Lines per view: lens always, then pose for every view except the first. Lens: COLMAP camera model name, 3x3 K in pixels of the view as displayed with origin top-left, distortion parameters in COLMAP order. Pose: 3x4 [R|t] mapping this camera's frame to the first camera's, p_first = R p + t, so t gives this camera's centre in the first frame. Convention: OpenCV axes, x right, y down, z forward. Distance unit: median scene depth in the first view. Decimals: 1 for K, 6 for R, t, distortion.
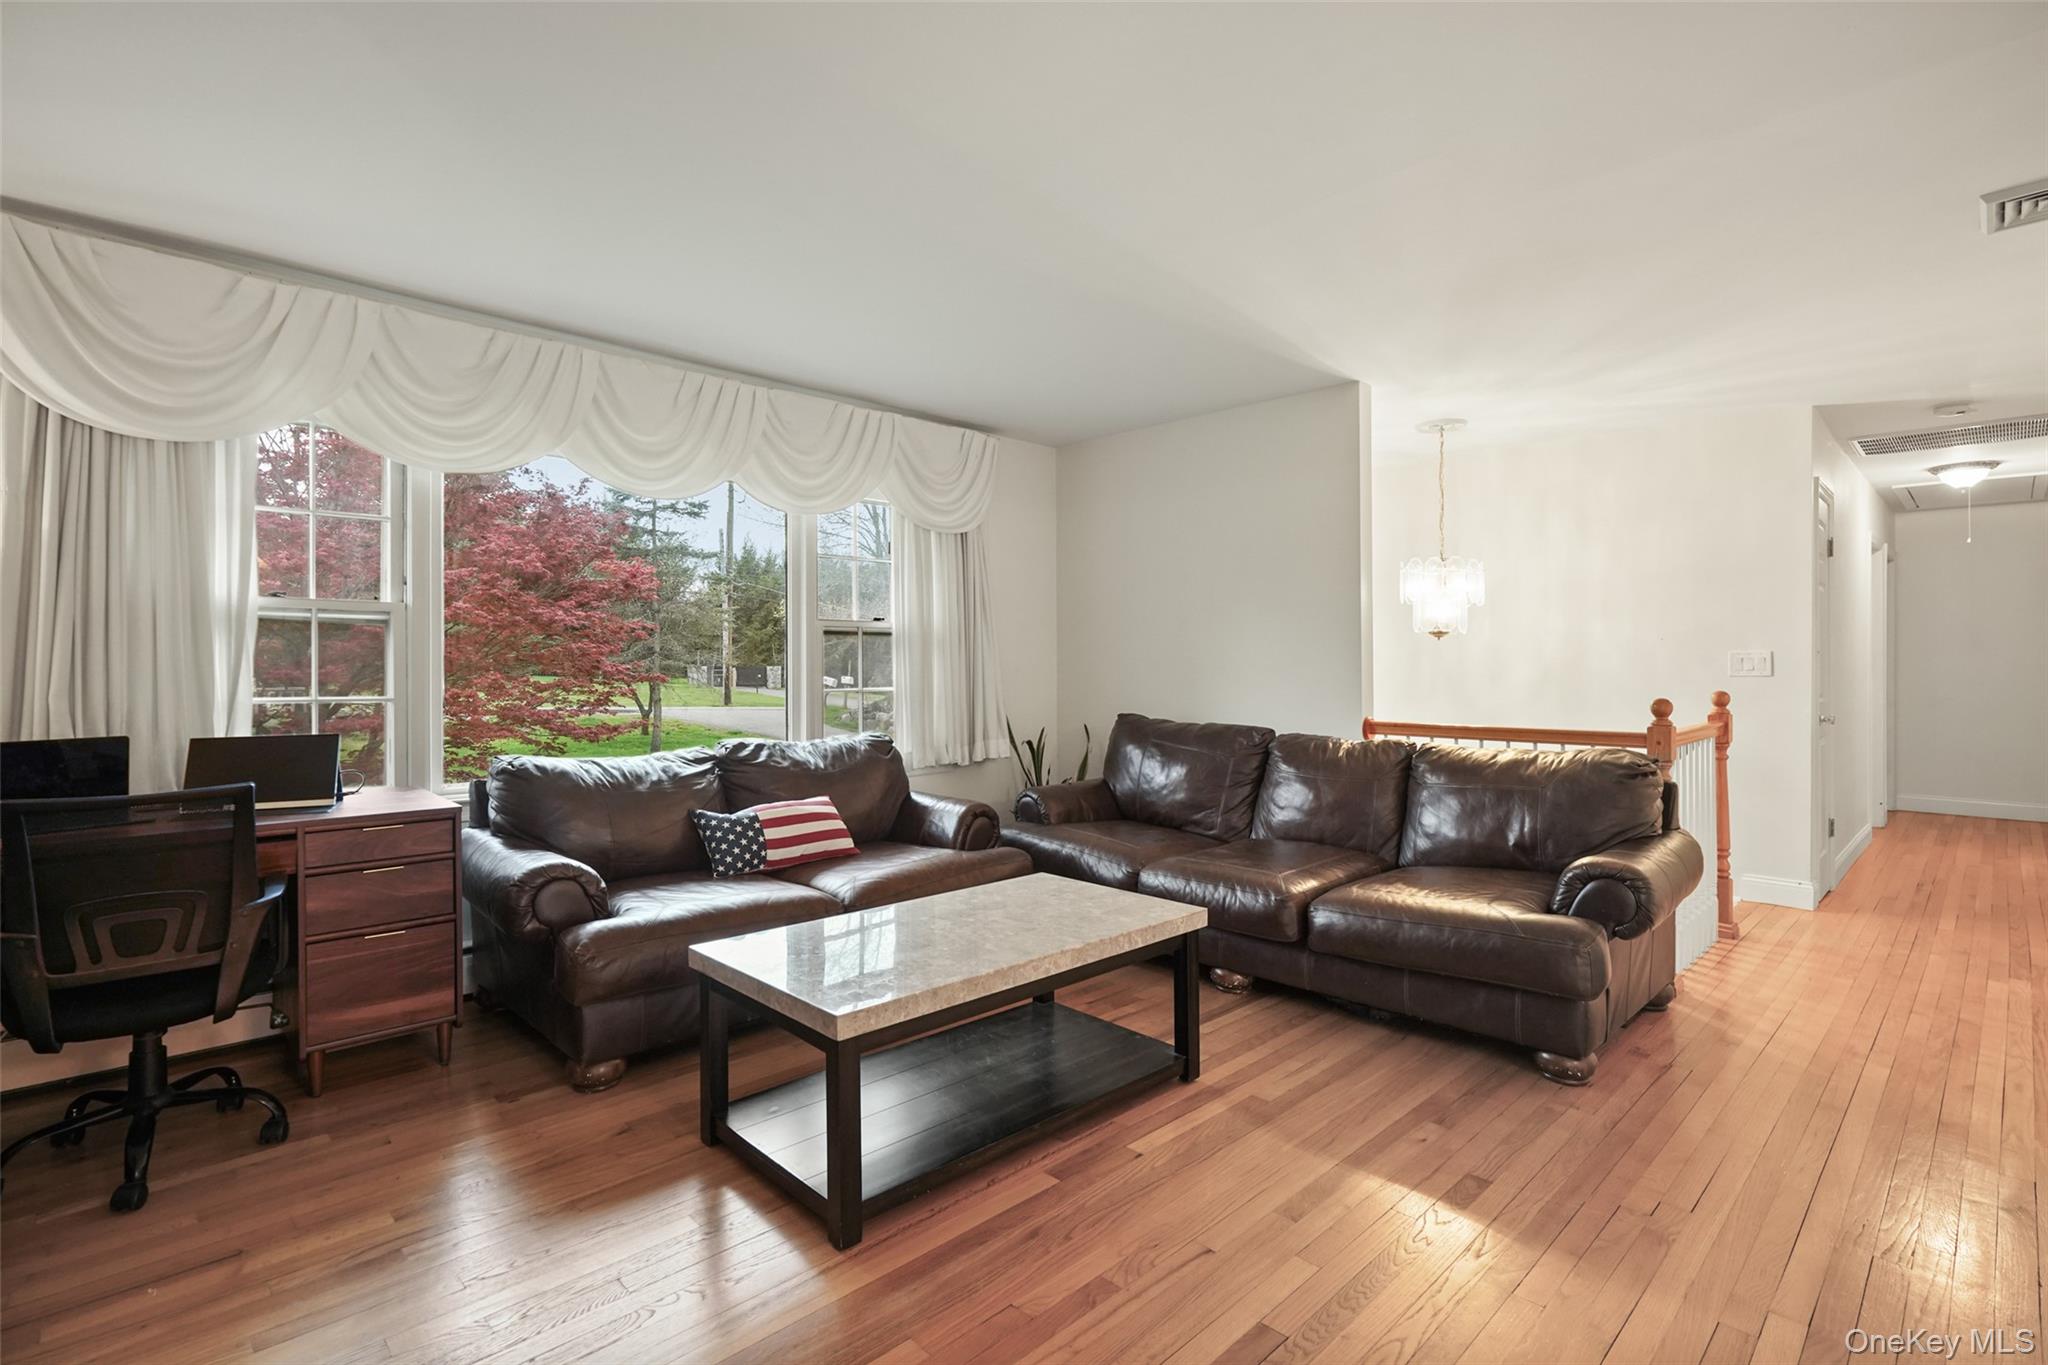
lens RADIAL K [[969.4, 0, 1024.0], [0, 969.4, 682.5], [0, 0, 1]] dist [-0.002718, -0.000223]
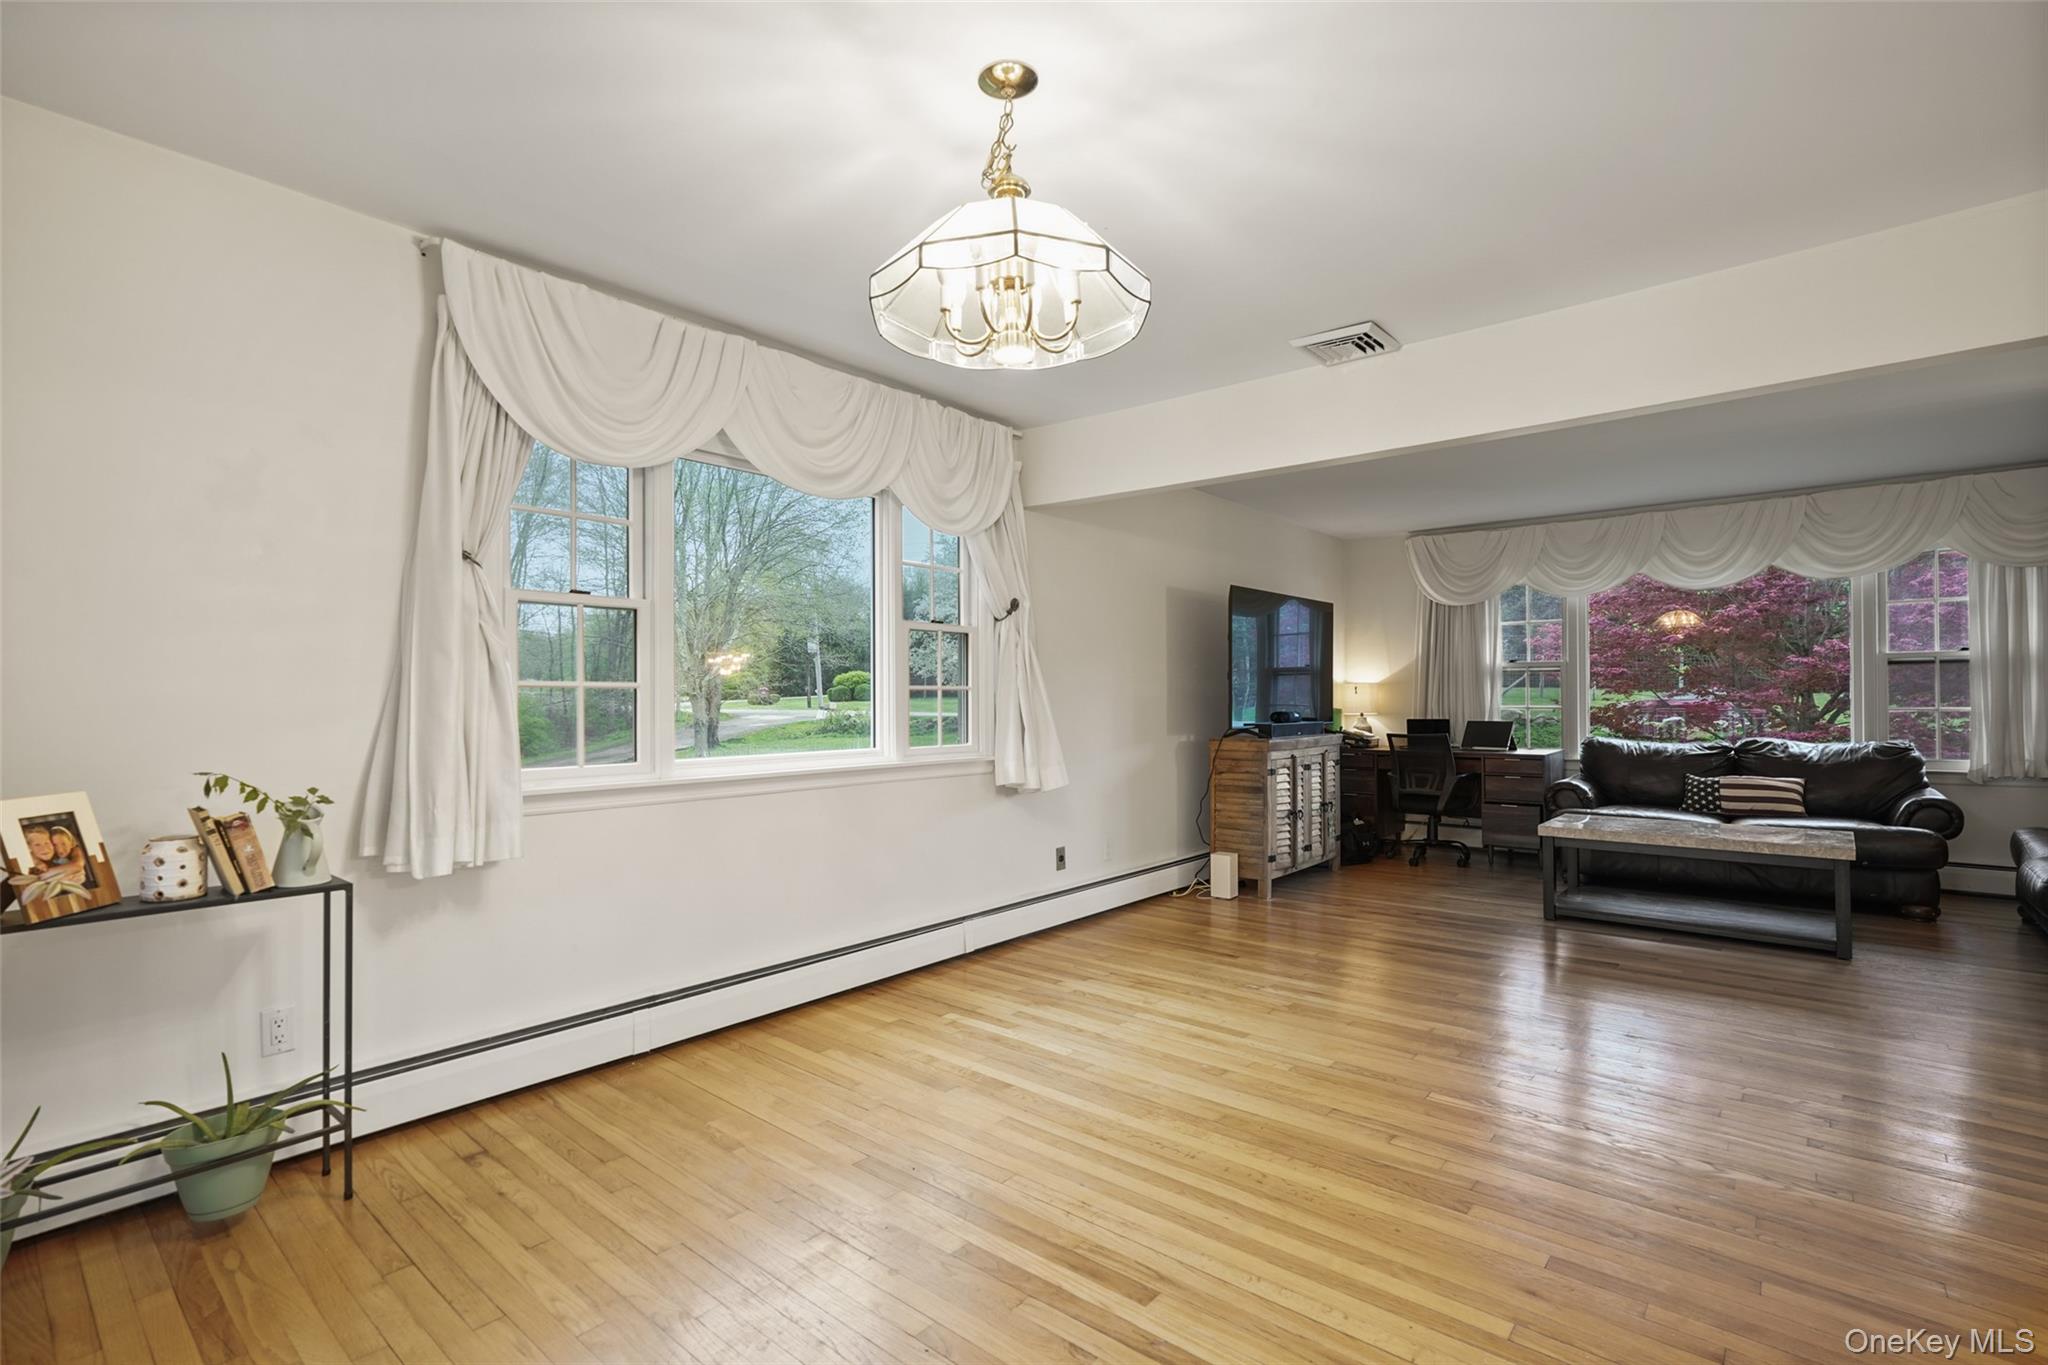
lens RADIAL K [[929.1, 0, 1003.0], [0, 929.1, 692.8], [0, 0, 1]] dist [-0.003659, 0.001016]
pose [[0.091597, 0.001705, -0.995795, 1.217616], [-0.004864, 0.999987, 0.001264, -0.009790], [0.995784, 0.004728, 0.091604, -0.377973]]
